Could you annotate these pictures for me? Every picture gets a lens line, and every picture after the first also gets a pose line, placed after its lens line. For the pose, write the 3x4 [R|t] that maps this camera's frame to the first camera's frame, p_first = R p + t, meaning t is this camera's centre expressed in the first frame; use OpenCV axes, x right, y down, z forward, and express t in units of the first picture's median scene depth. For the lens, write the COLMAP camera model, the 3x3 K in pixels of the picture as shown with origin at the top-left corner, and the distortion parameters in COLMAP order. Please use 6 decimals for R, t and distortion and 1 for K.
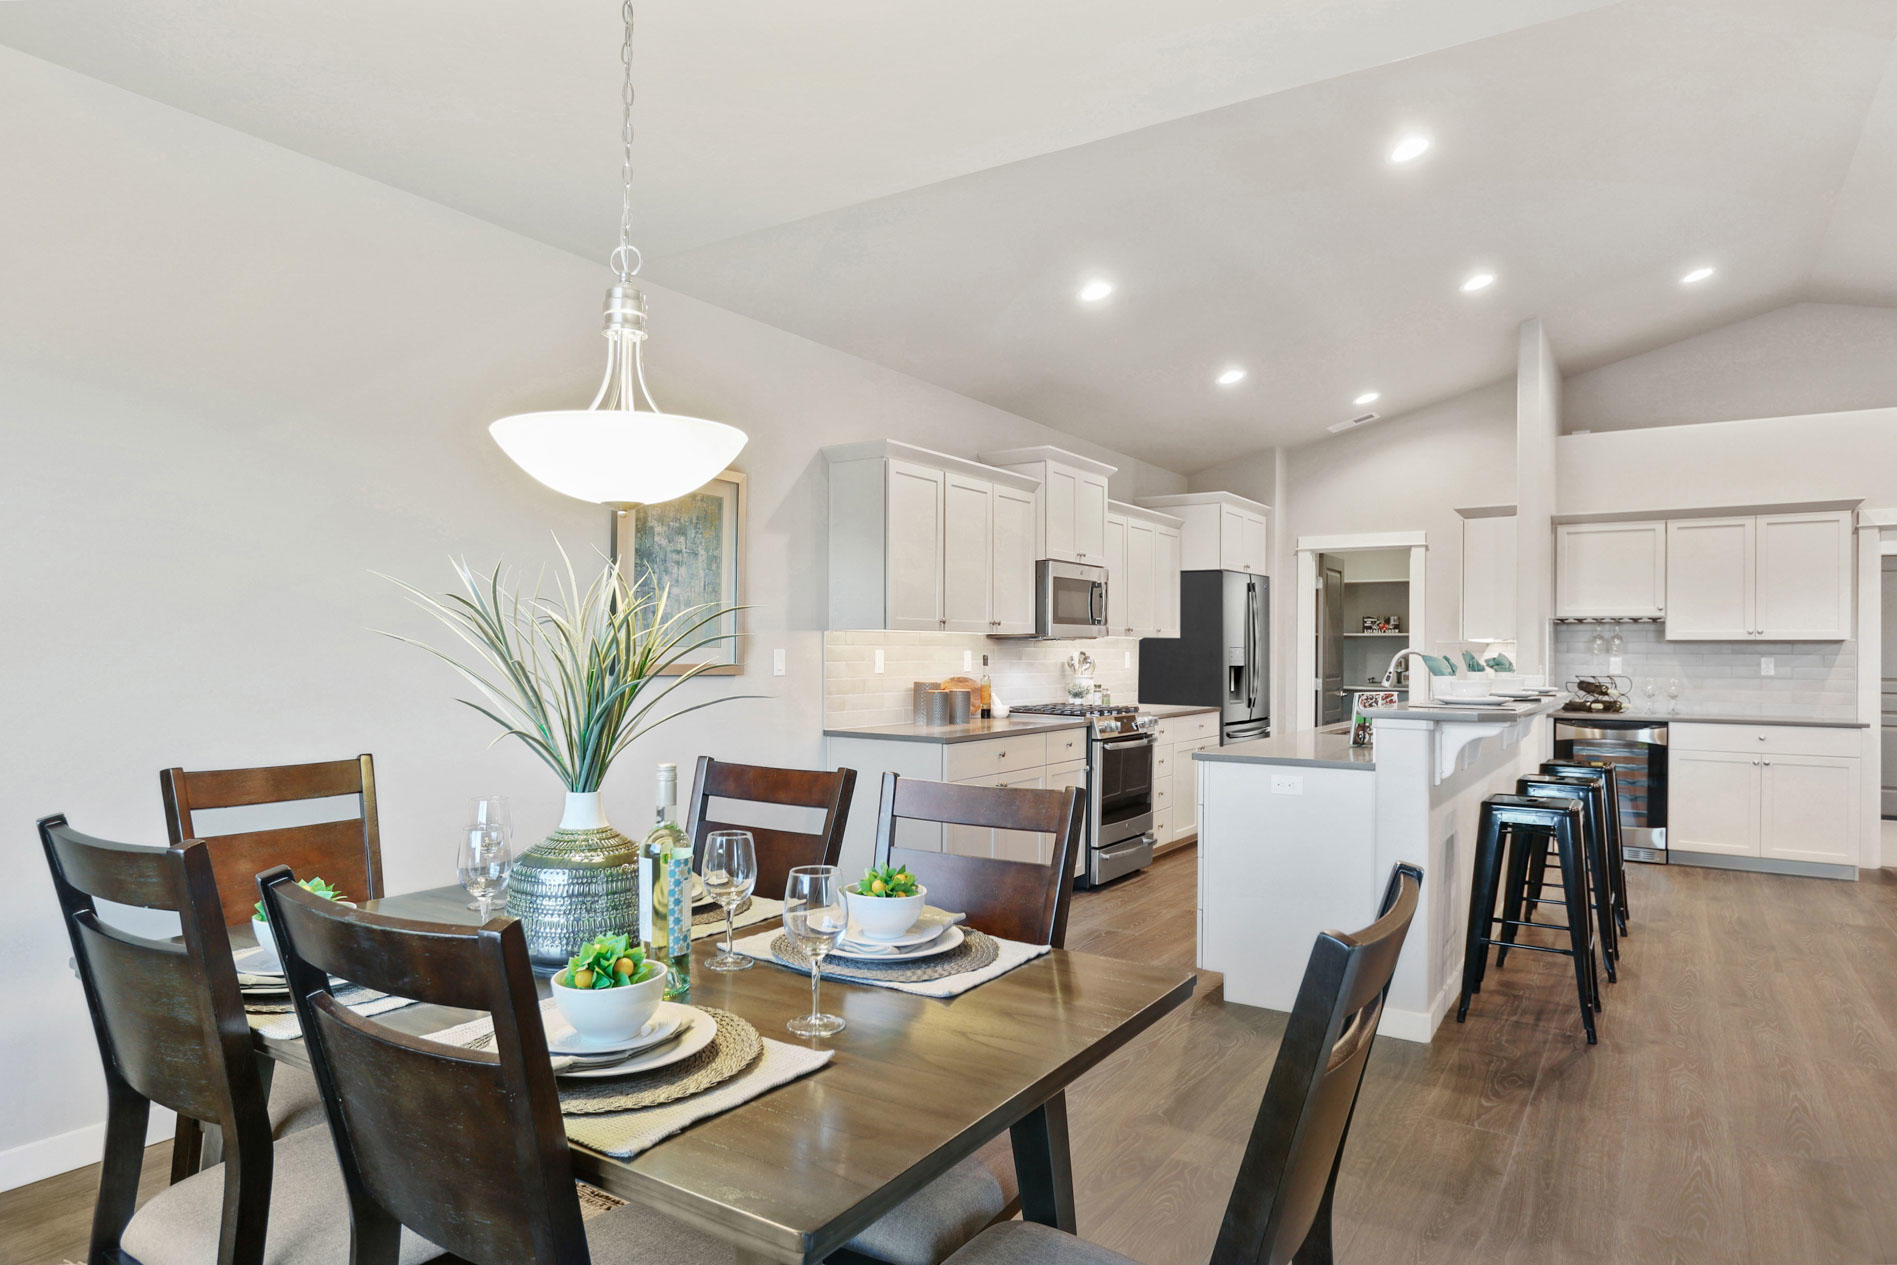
lens RADIAL K [[1131.0, 0, 924.7], [0, 1131.0, 638.4], [0, 0, 1]] dist [-0.000082, -0.000026]
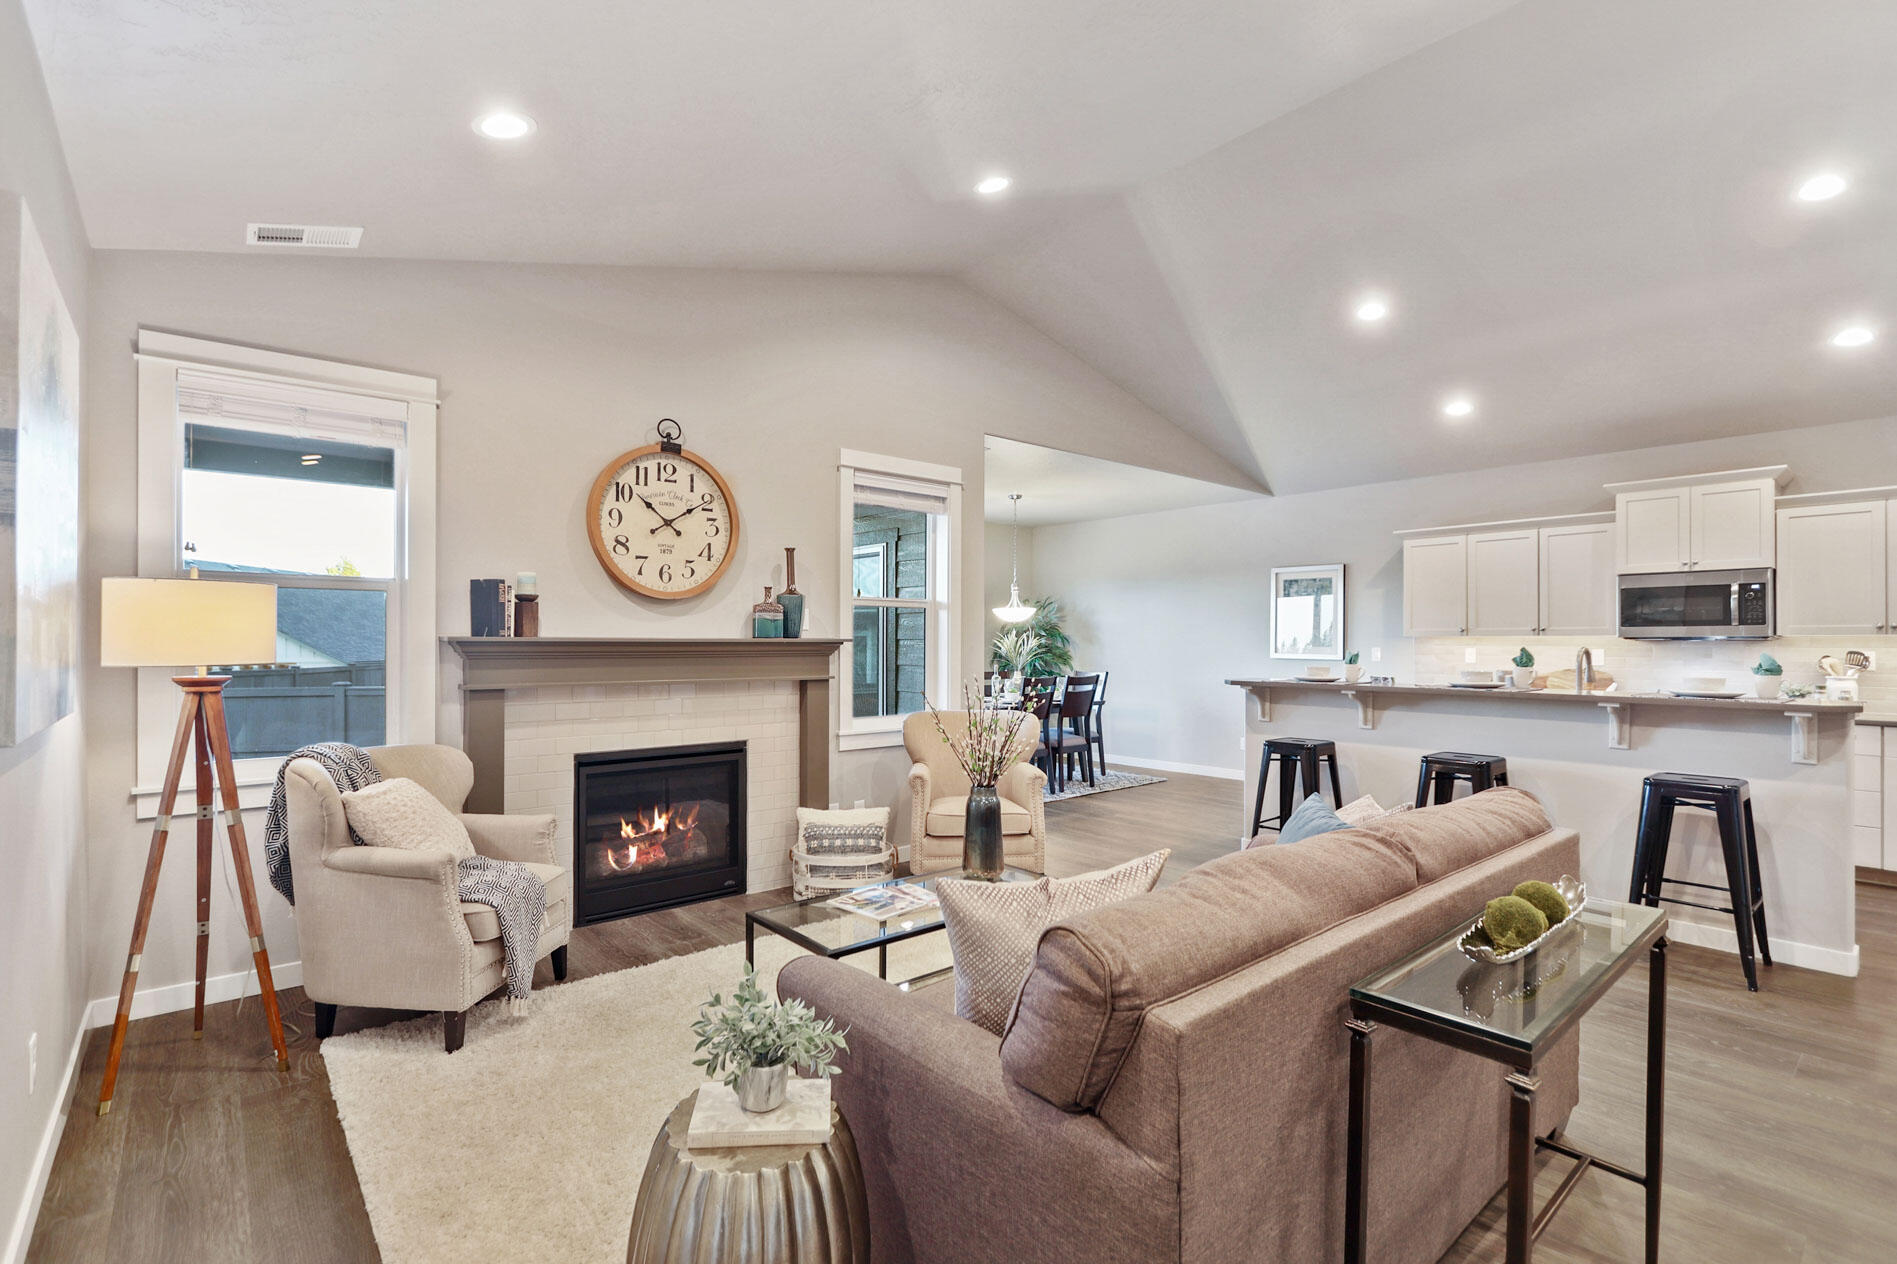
lens RADIAL K [[877.3, 0, 948.5], [0, 877.3, 632.0], [0, 0, 1]] dist [-0.002505, 0.000441]
pose [[-0.269341, -0.017624, -0.962884, 1.059748], [0.004275, 0.999801, -0.019495, 0.006105], [0.963035, -0.009368, -0.269212, 0.482415]]
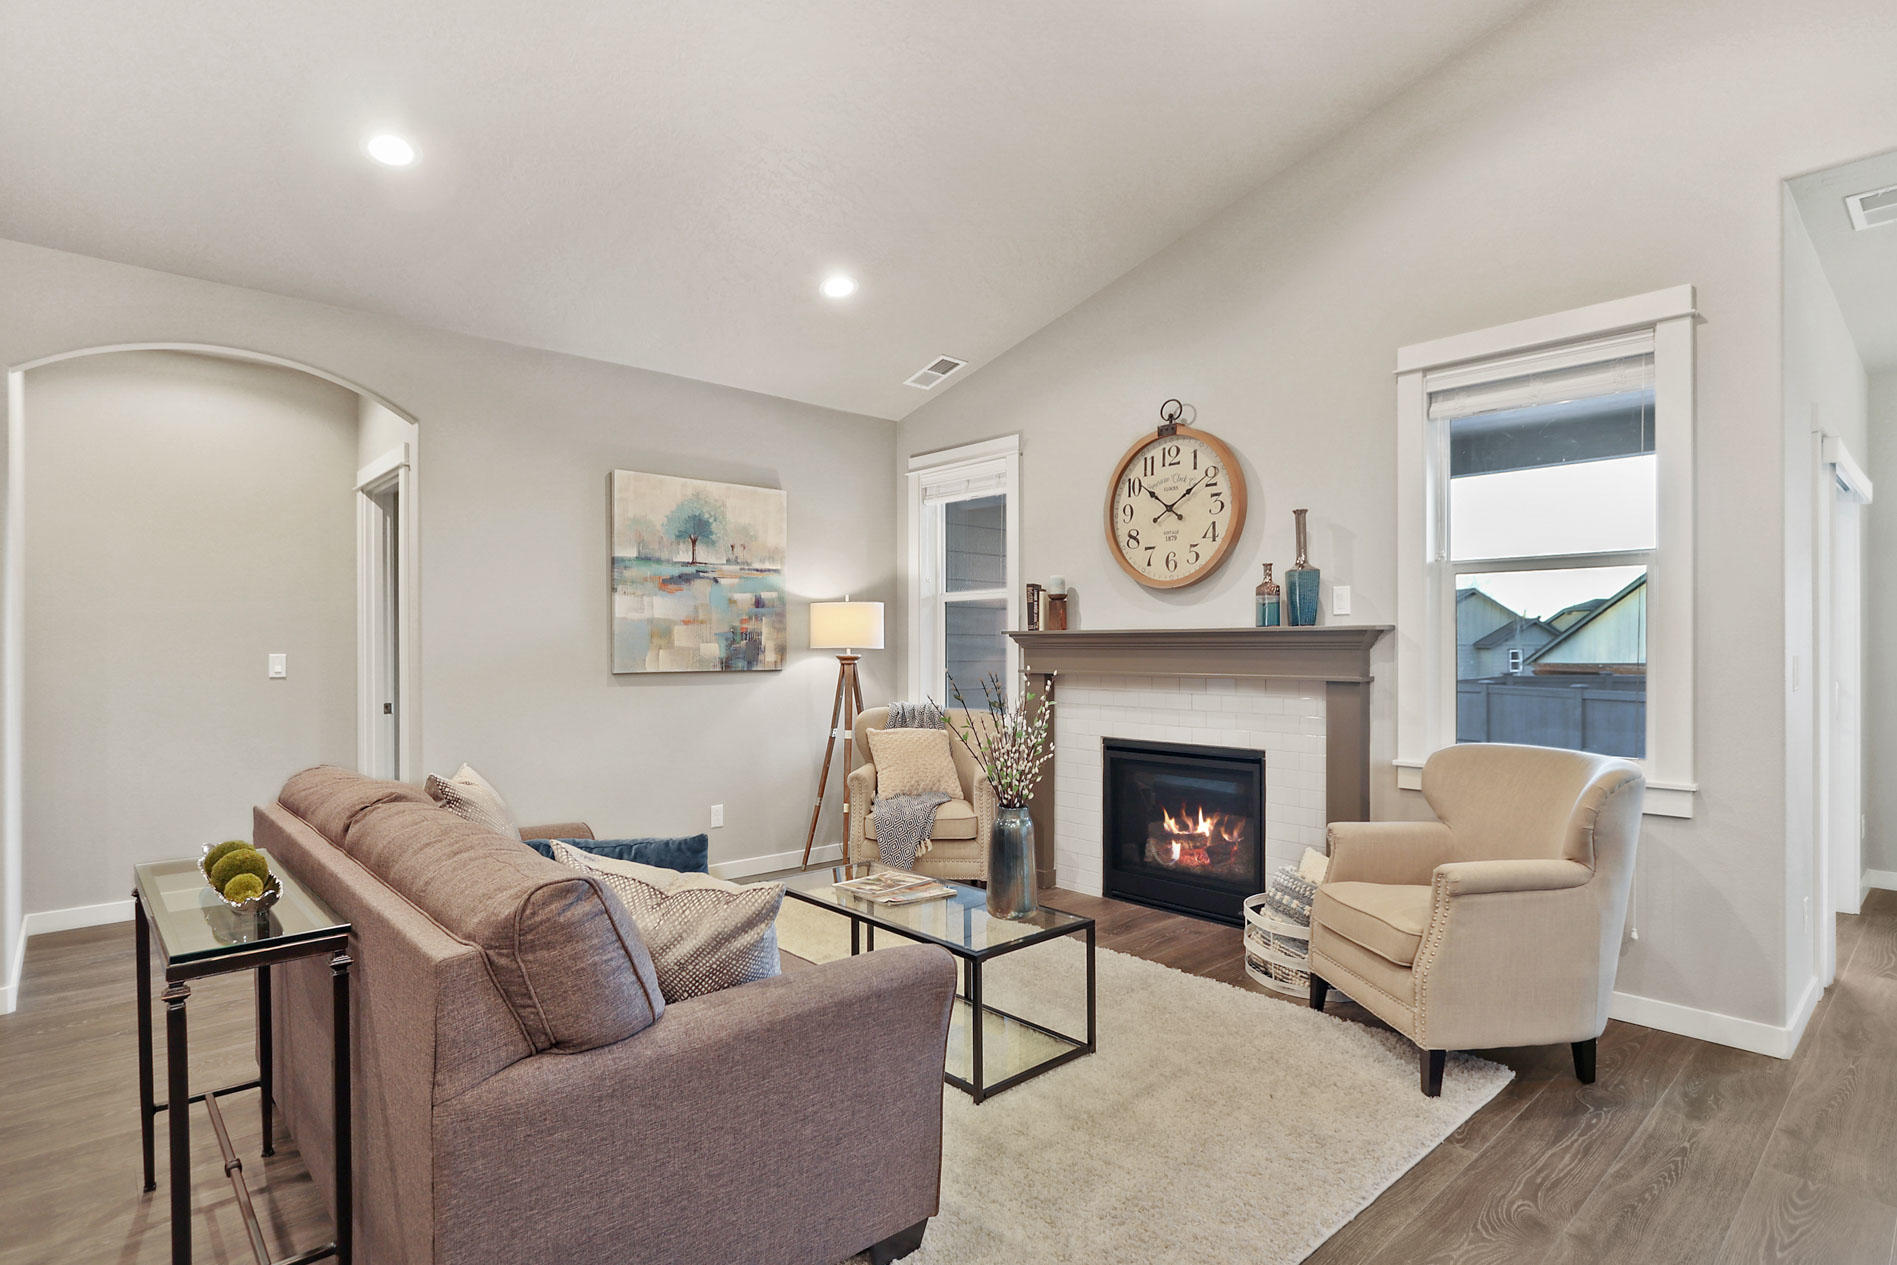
lens RADIAL K [[967.6, 0, 933.9], [0, 967.6, 643.0], [0, 0, 1]] dist [-0.003330, -0.000229]
pose [[-0.969660, -0.005552, 0.244394, 0.525358], [-0.008228, 0.999917, -0.009929, 0.014478], [-0.244318, -0.011638, -0.969625, 0.788593]]
